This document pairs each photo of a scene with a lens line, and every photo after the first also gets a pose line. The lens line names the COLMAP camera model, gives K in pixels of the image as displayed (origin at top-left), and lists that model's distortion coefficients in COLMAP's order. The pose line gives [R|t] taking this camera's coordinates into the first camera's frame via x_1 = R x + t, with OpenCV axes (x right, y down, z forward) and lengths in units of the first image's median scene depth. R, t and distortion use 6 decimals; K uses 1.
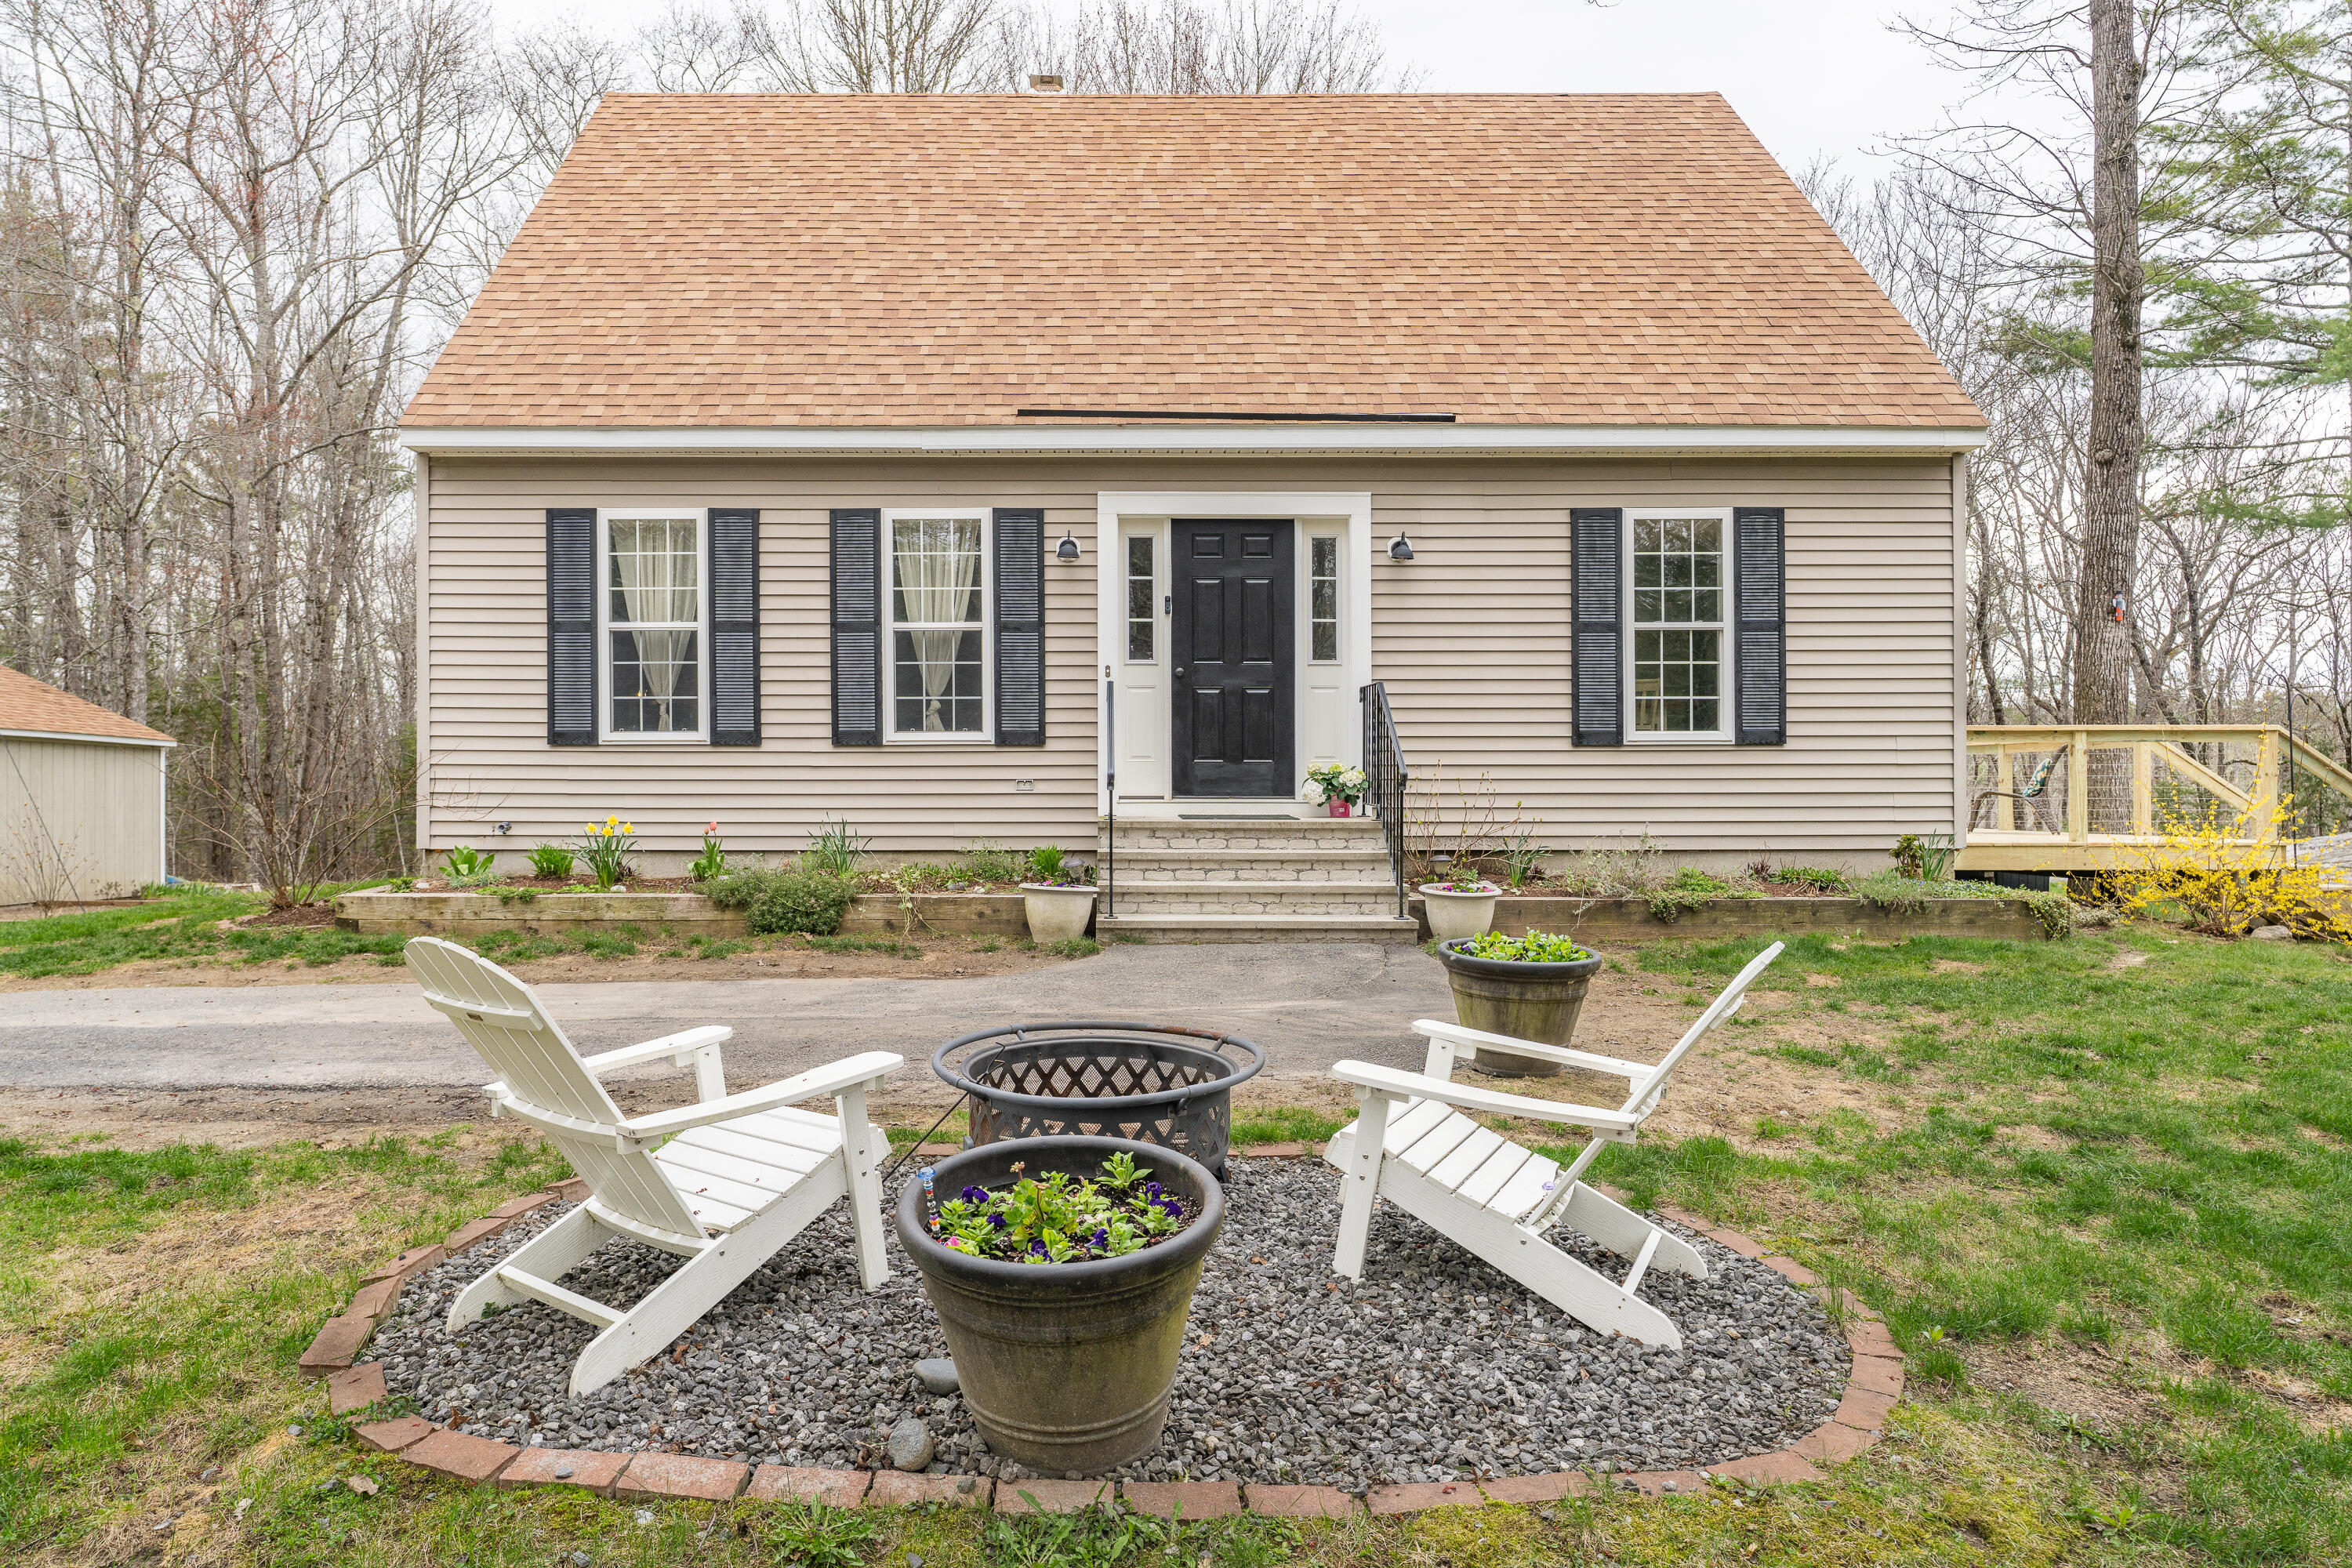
lens RADIAL K [[1486.2, 0, 1176.0], [0, 1486.2, 784.0], [0, 0, 1]] dist [-0.003952, -0.000363]
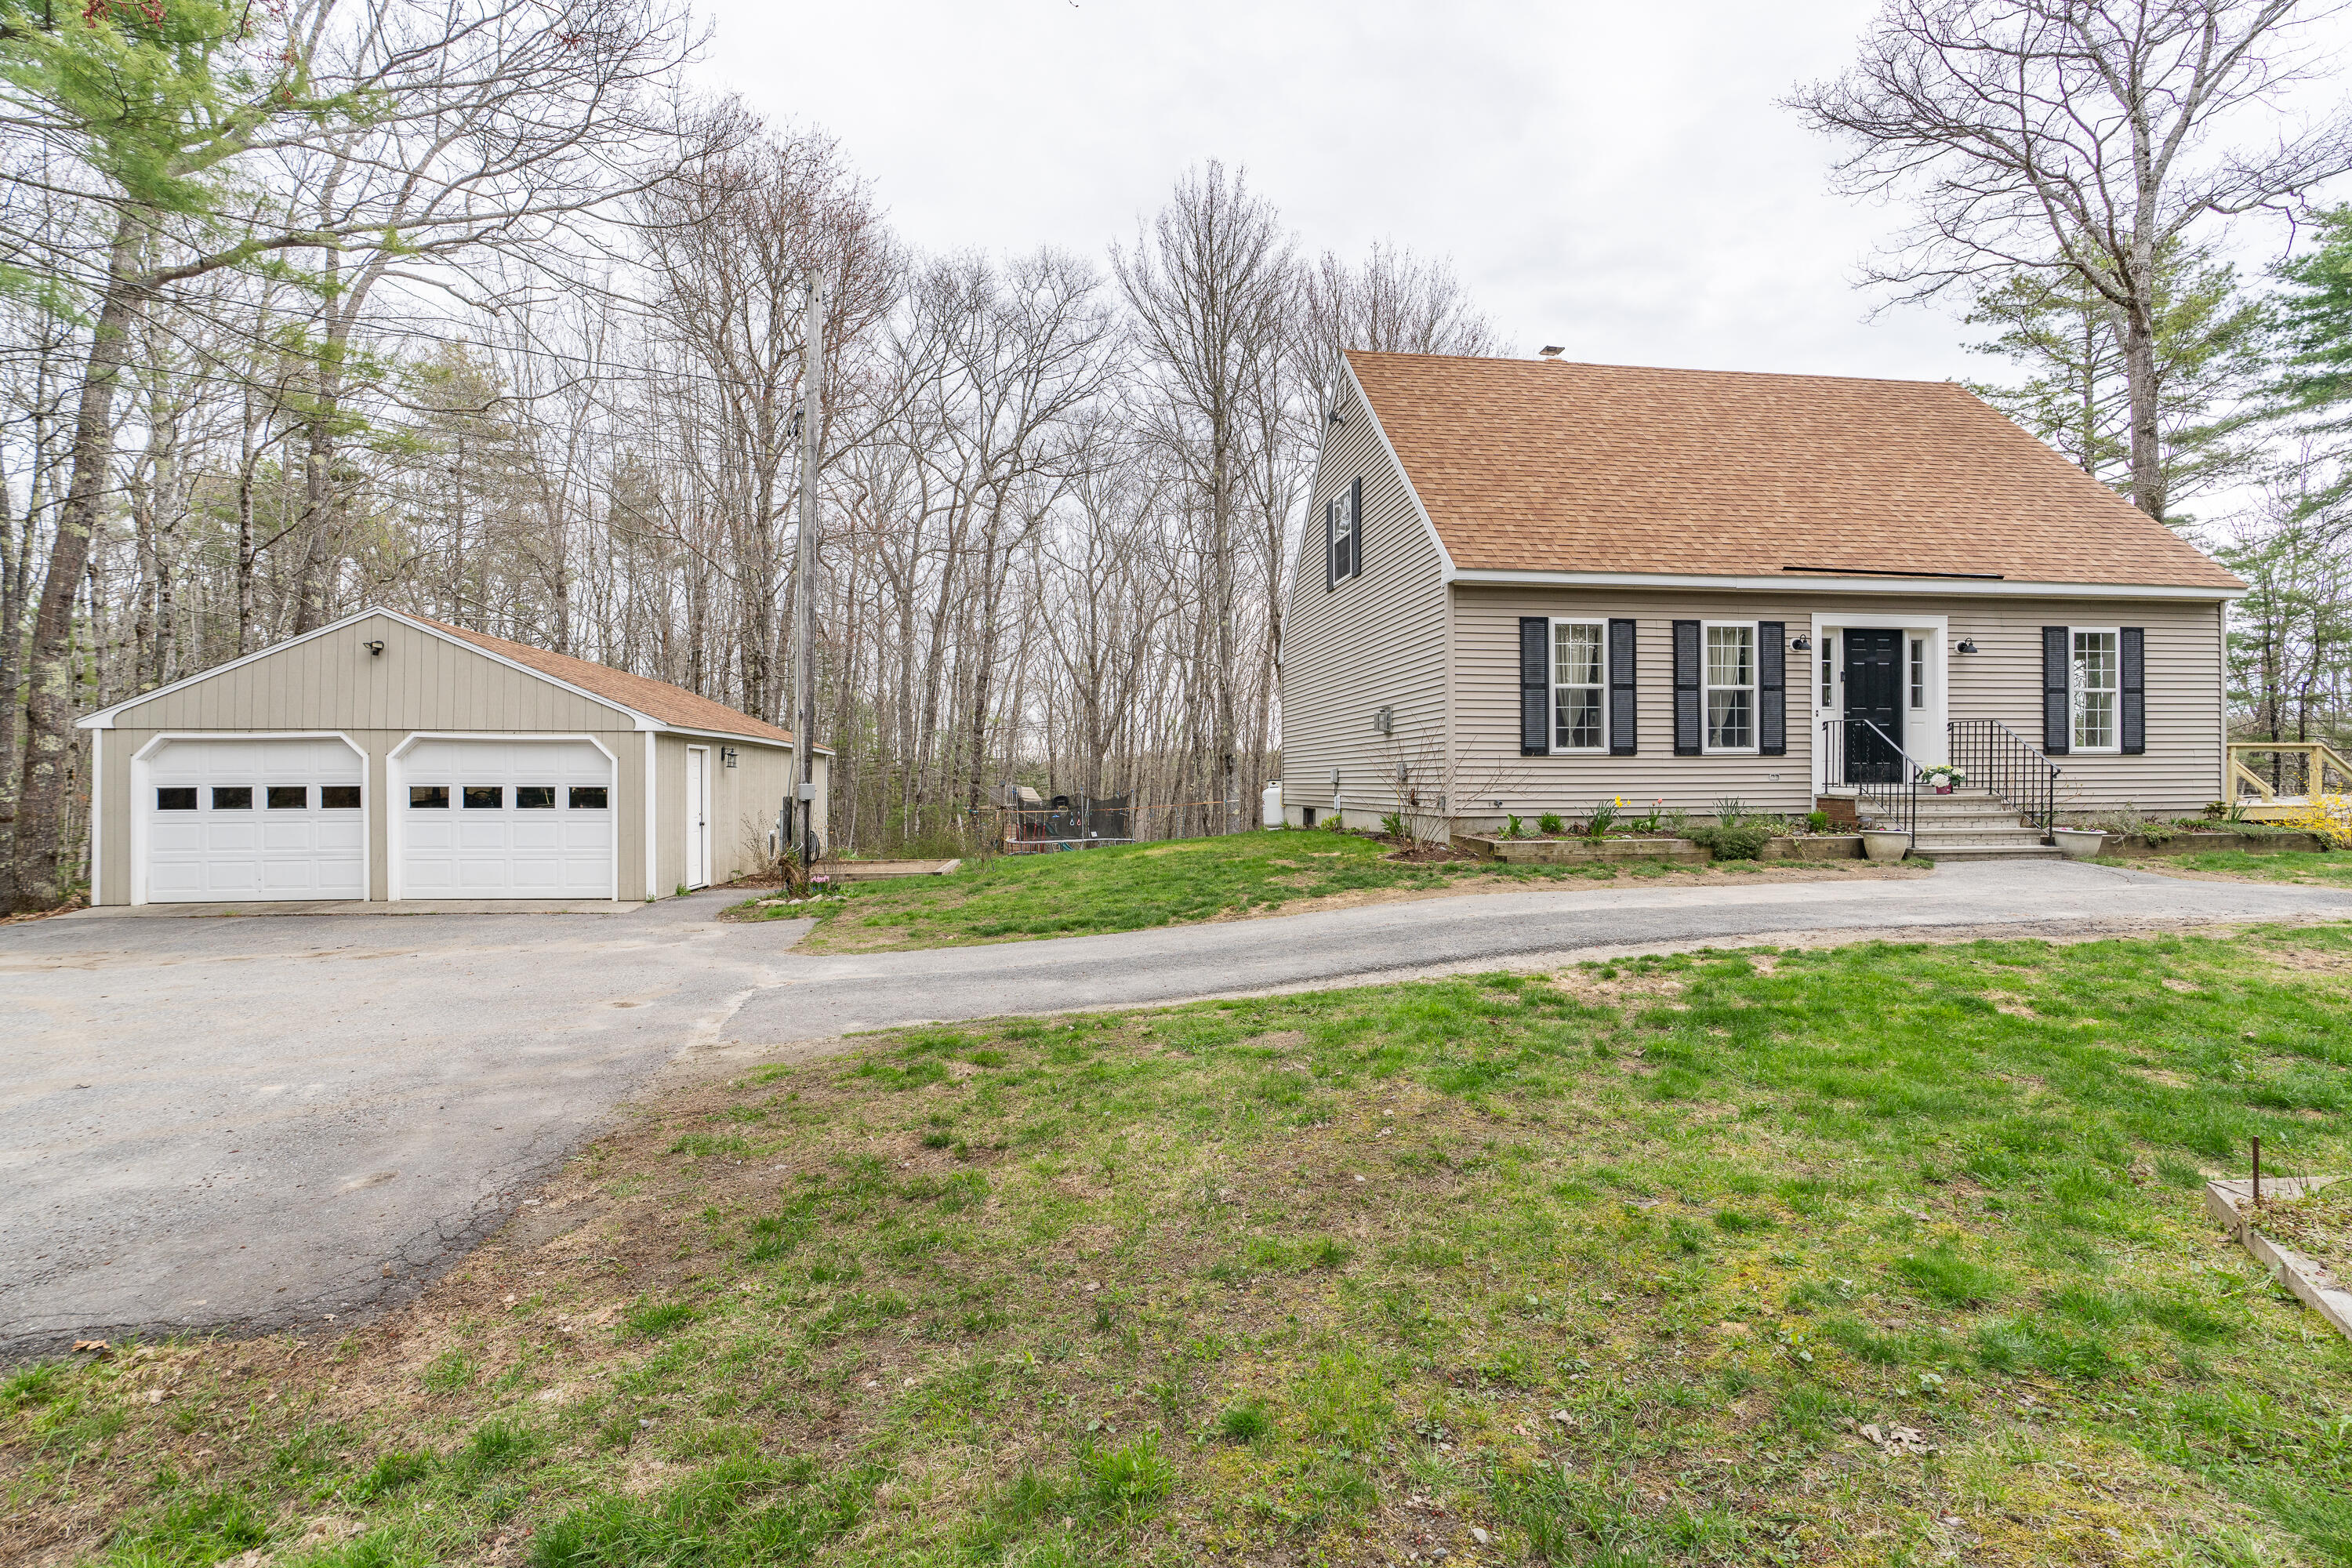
lens RADIAL K [[1048.2, 0, 1176.0], [0, 1048.2, 784.0], [0, 0, 1]] dist [-0.005118, 0.001864]
pose [[0.991165, -0.005318, 0.132528, -0.976096], [0.005408, 0.999985, -0.000322, 0.005206], [-0.132524, 0.001036, 0.991179, -0.143689]]
